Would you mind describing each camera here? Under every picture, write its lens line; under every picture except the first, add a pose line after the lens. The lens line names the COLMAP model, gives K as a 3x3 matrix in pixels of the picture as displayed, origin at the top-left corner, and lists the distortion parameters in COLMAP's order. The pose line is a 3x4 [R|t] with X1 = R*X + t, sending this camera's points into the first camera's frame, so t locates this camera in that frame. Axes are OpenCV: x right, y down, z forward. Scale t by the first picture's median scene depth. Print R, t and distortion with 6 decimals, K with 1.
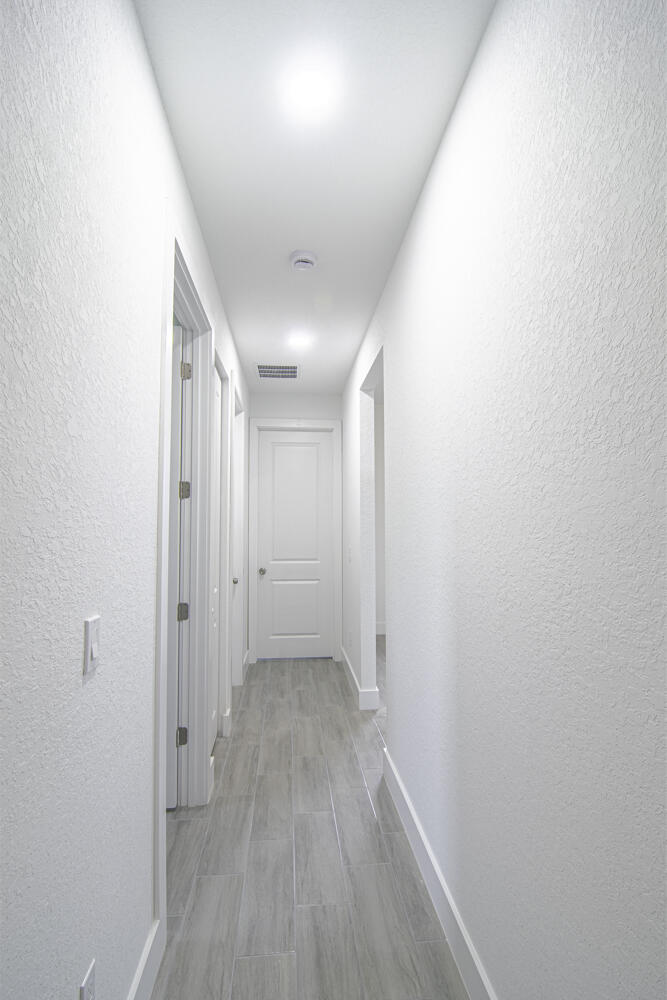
lens RADIAL K [[492.0, 0, 333.5], [0, 492.0, 500.0], [0, 0, 1]] dist [-0.000872, -0.000319]
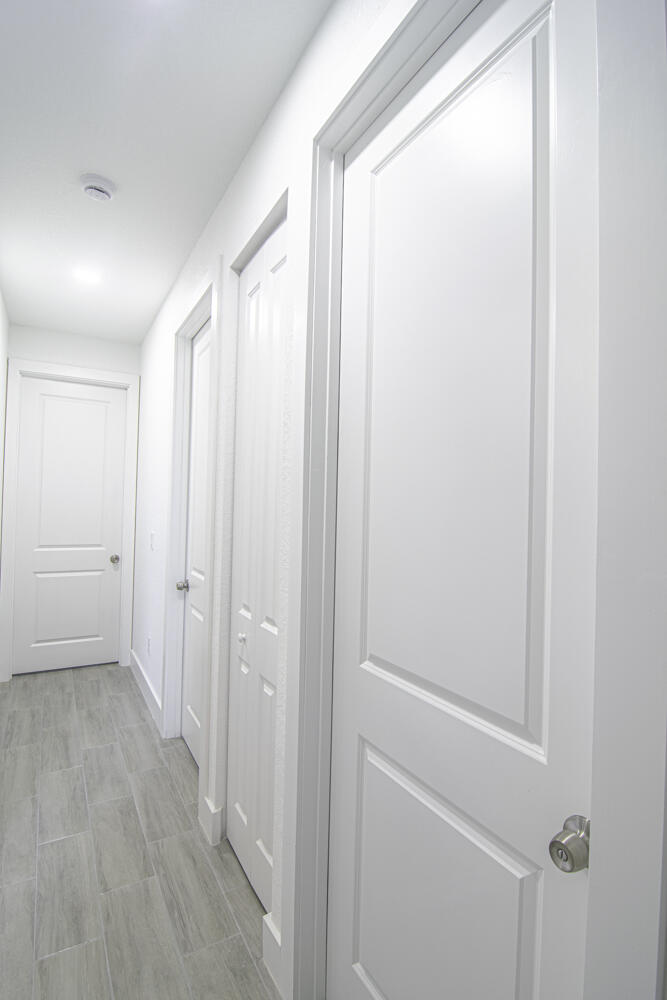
lens RADIAL K [[492.0, 0, 333.5], [0, 492.0, 500.0], [0, 0, 1]] dist [-0.000872, -0.000319]
pose [[-0.908619, -0.022387, -0.417026, -0.094062], [0.002117, 0.998302, -0.058205, 0.092112], [0.417621, -0.053769, -0.907029, 1.986955]]
